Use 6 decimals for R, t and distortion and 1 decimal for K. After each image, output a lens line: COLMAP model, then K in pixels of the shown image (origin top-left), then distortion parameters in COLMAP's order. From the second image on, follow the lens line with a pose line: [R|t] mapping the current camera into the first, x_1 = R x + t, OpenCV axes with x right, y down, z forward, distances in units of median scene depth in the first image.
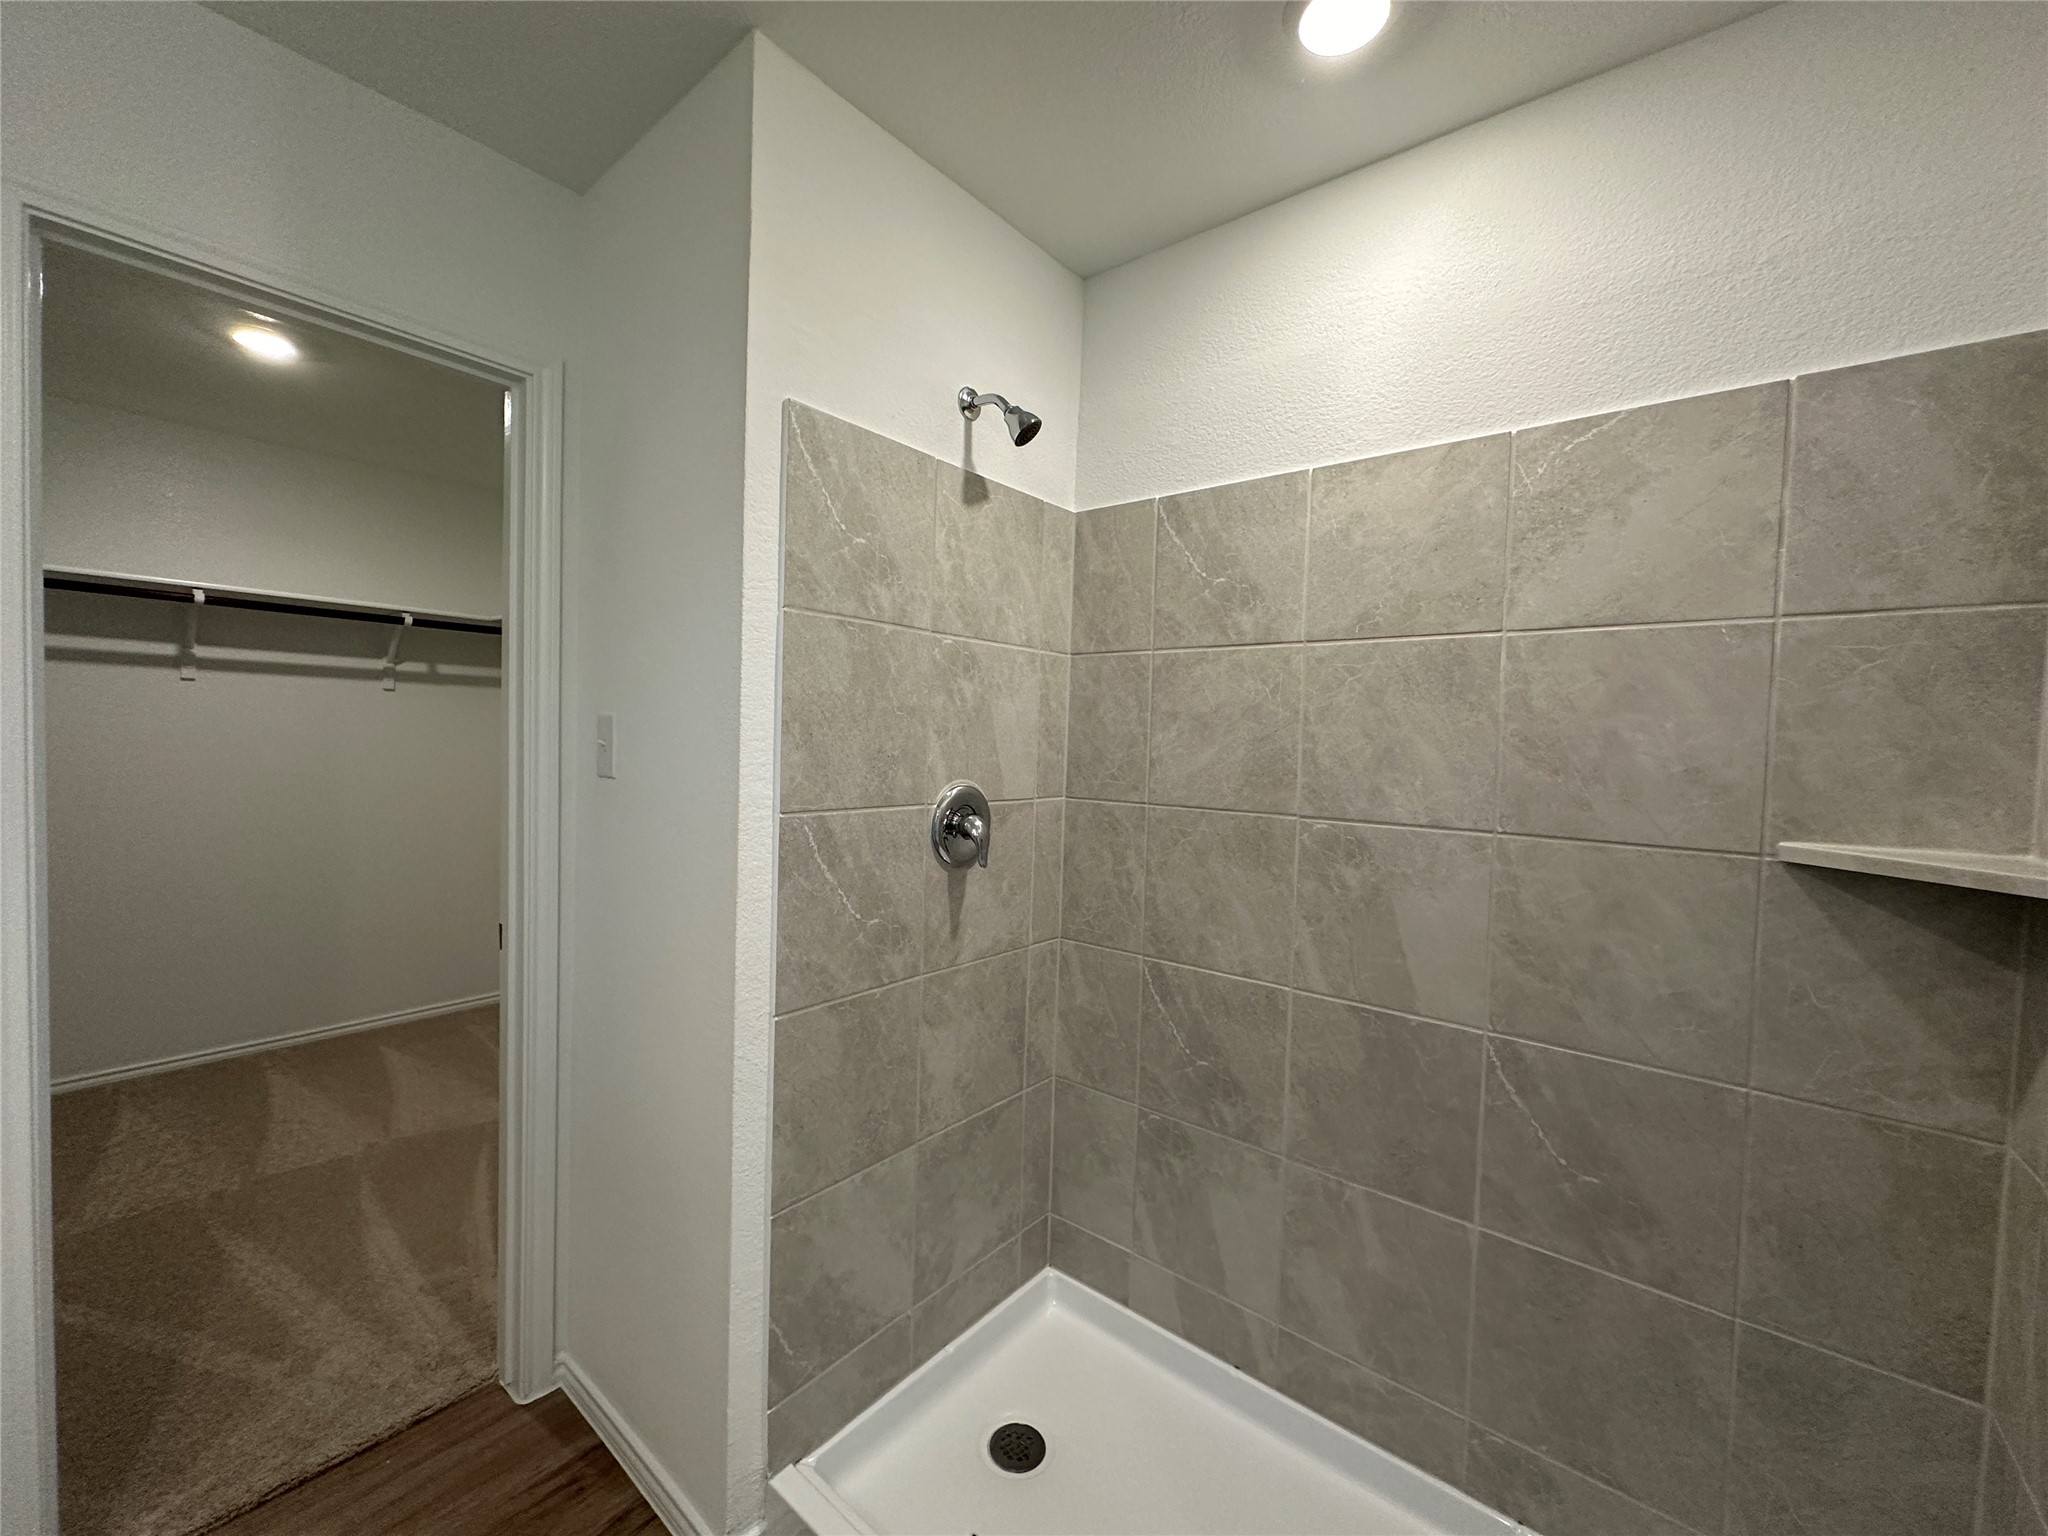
lens RADIAL K [[817.2, 0, 1029.6], [0, 817.2, 771.3], [0, 0, 1]] dist [-0.001199, 0.000859]
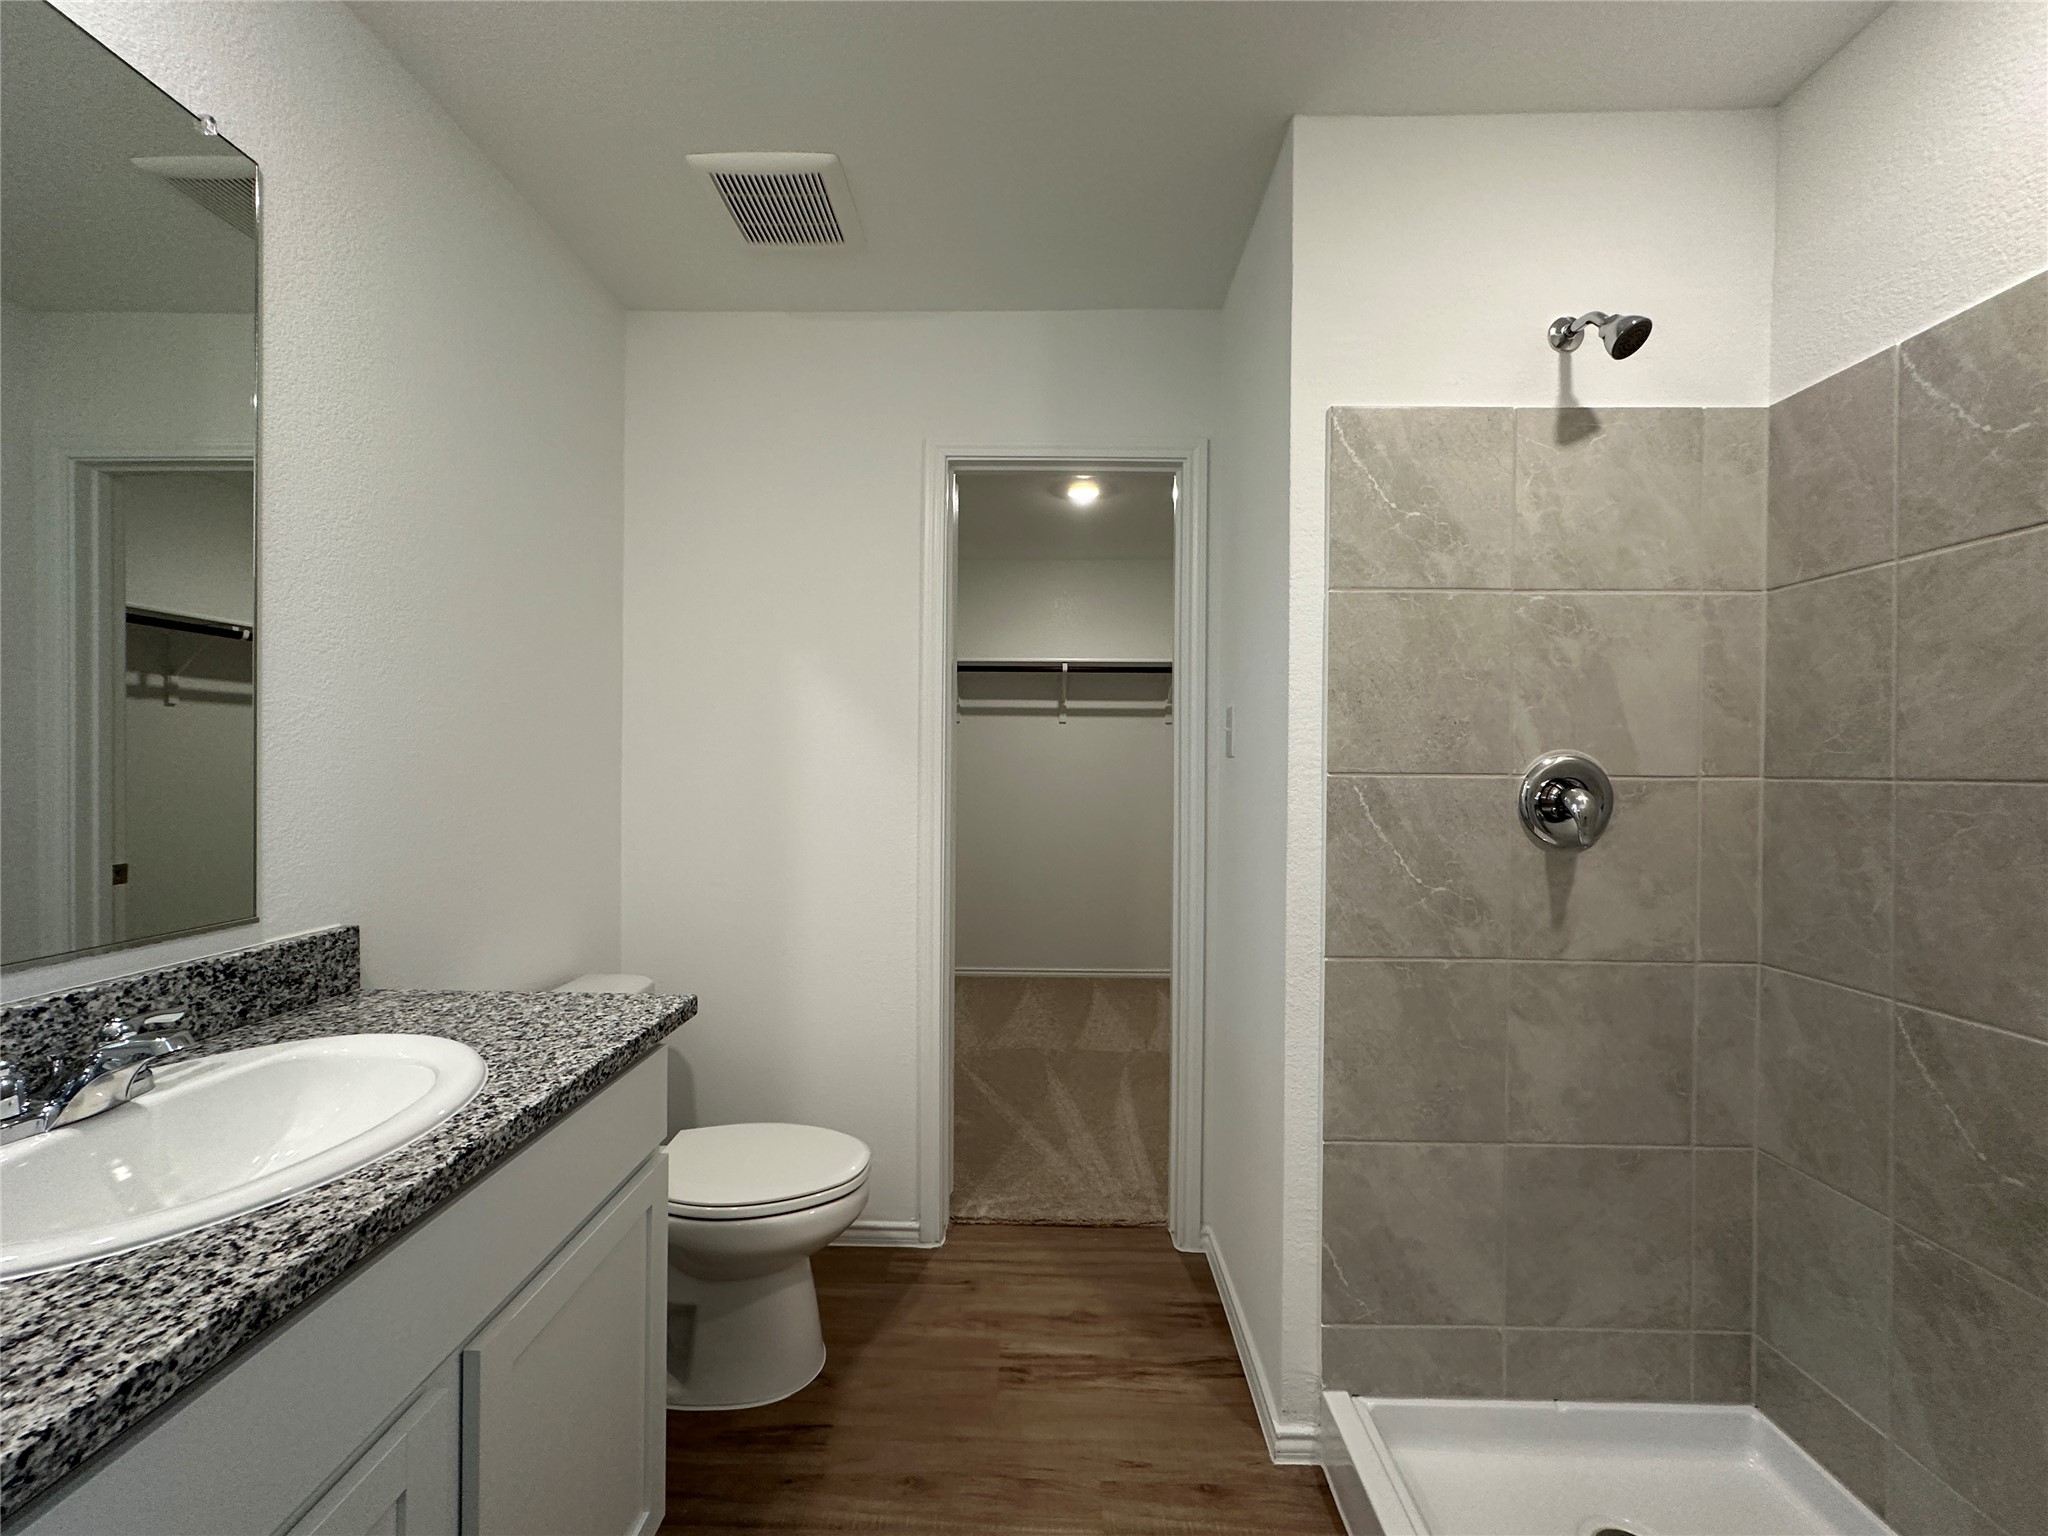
lens RADIAL K [[817.2, 0, 1028.0], [0, 817.2, 769.2], [0, 0, 1]] dist [-0.001199, 0.000859]
pose [[0.621517, -0.023208, -0.783057, 0.259357], [-0.018529, 0.998846, -0.044310, 0.085010], [0.783182, 0.042049, 0.620369, -0.011052]]
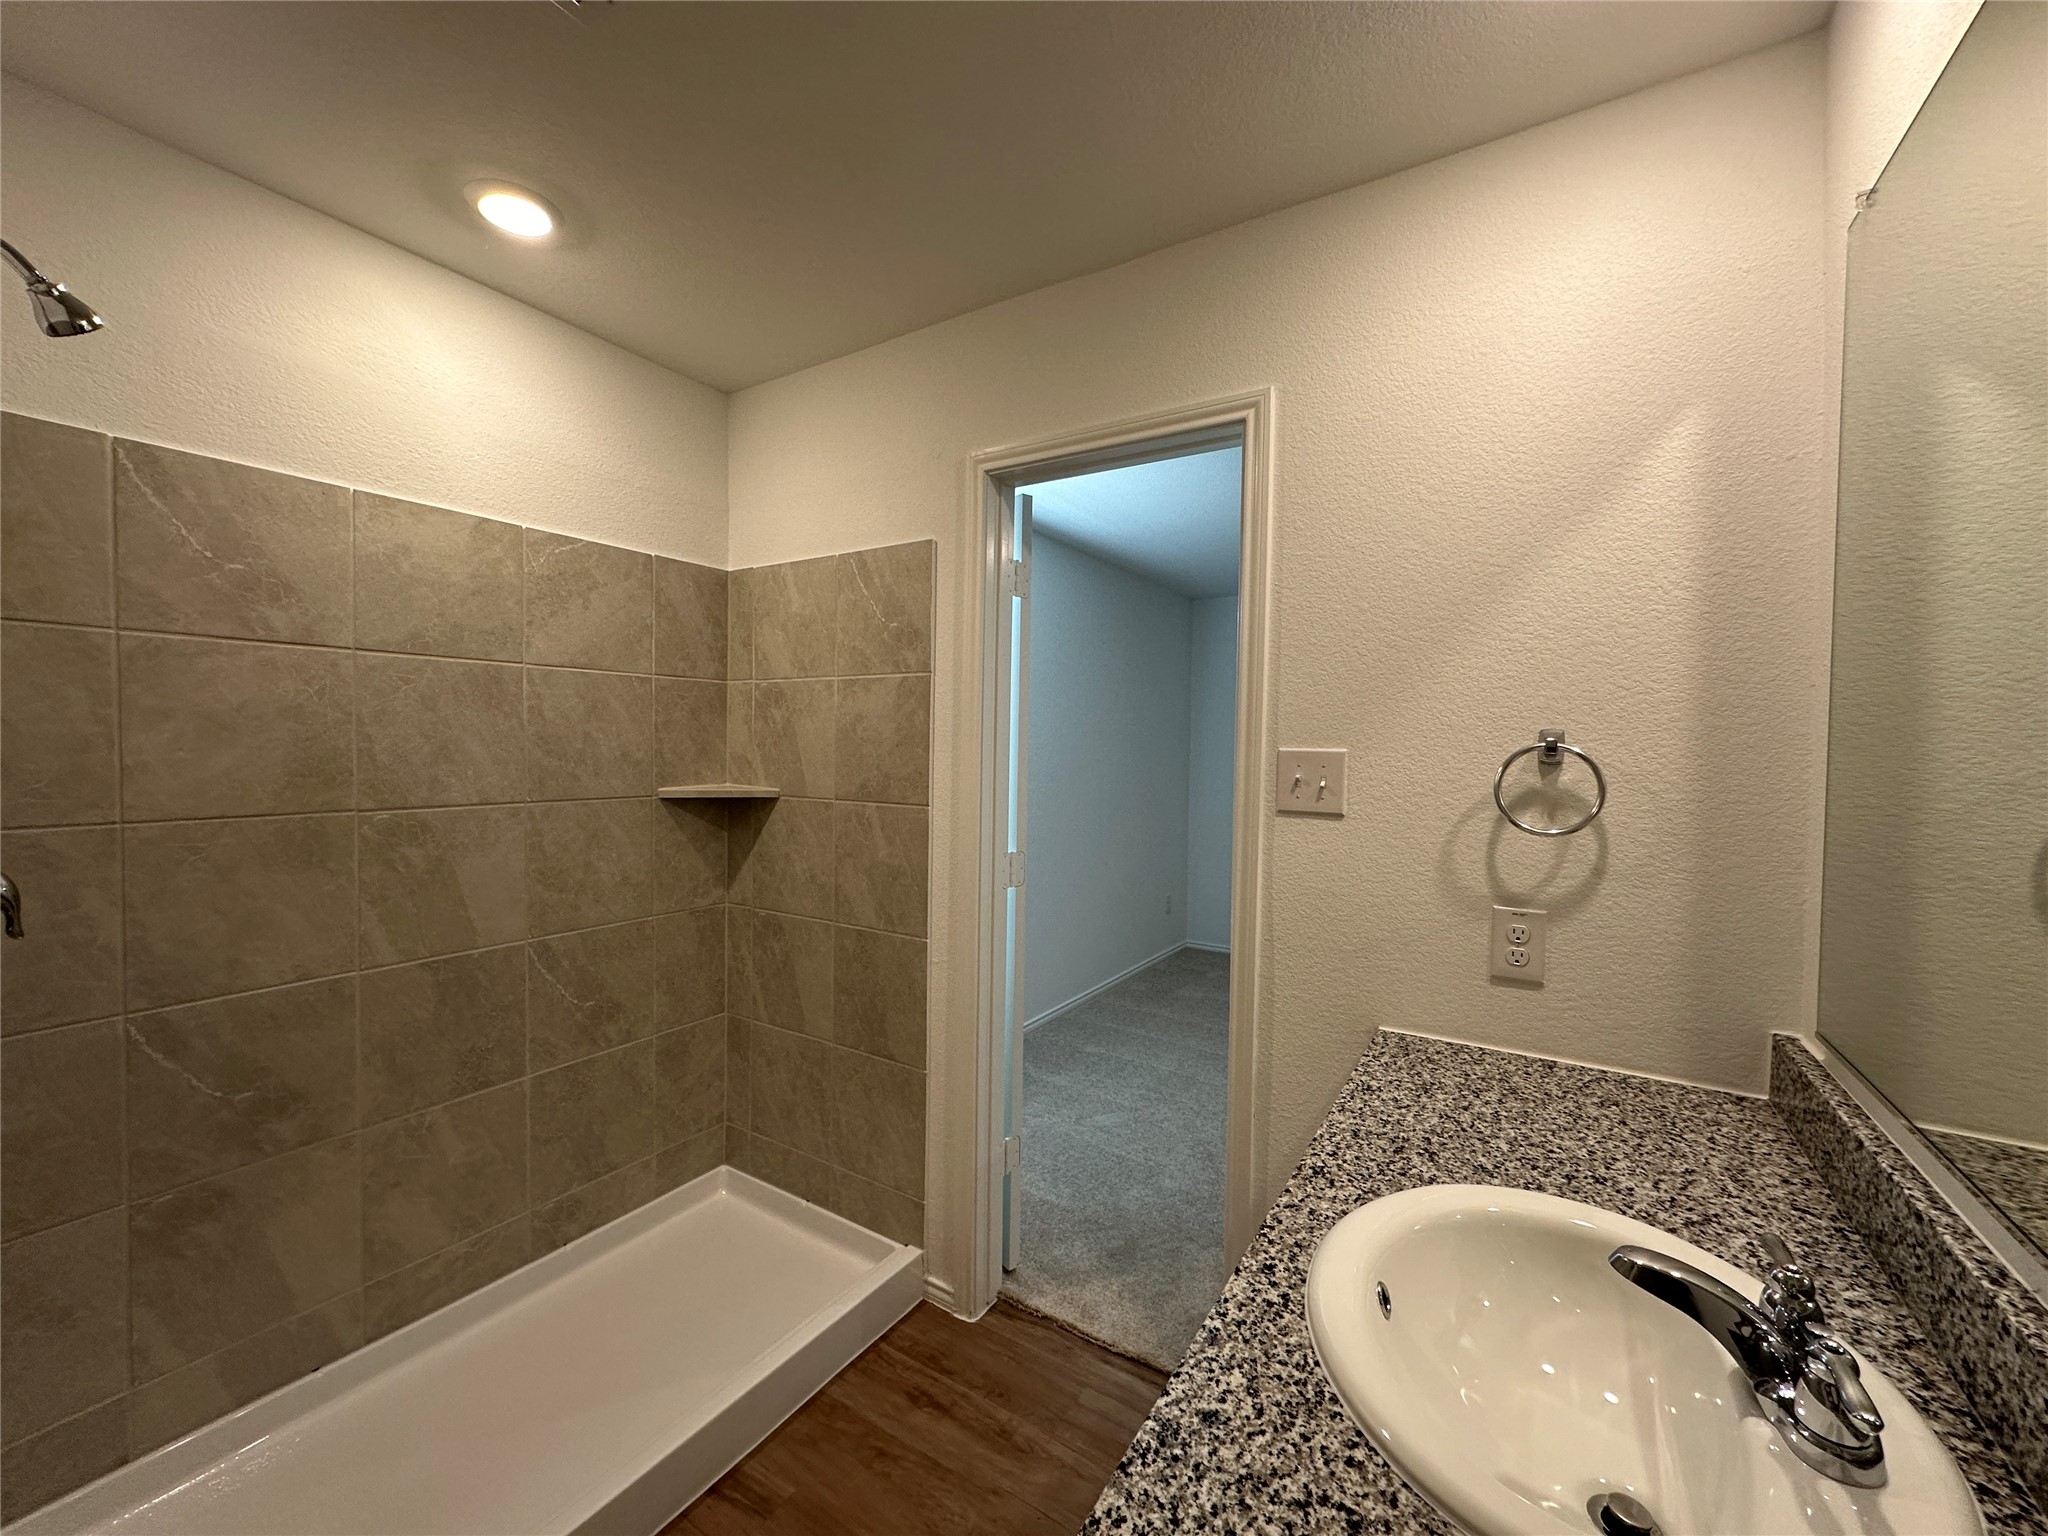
lens RADIAL K [[817.2, 0, 1016.1], [0, 817.2, 769.6], [0, 0, 1]] dist [-0.001199, 0.000859]
pose [[-0.110721, -0.063128, 0.991845, -0.824733], [0.022060, 0.997579, 0.065955, -0.050694], [-0.993607, 0.029182, -0.109060, 0.250700]]
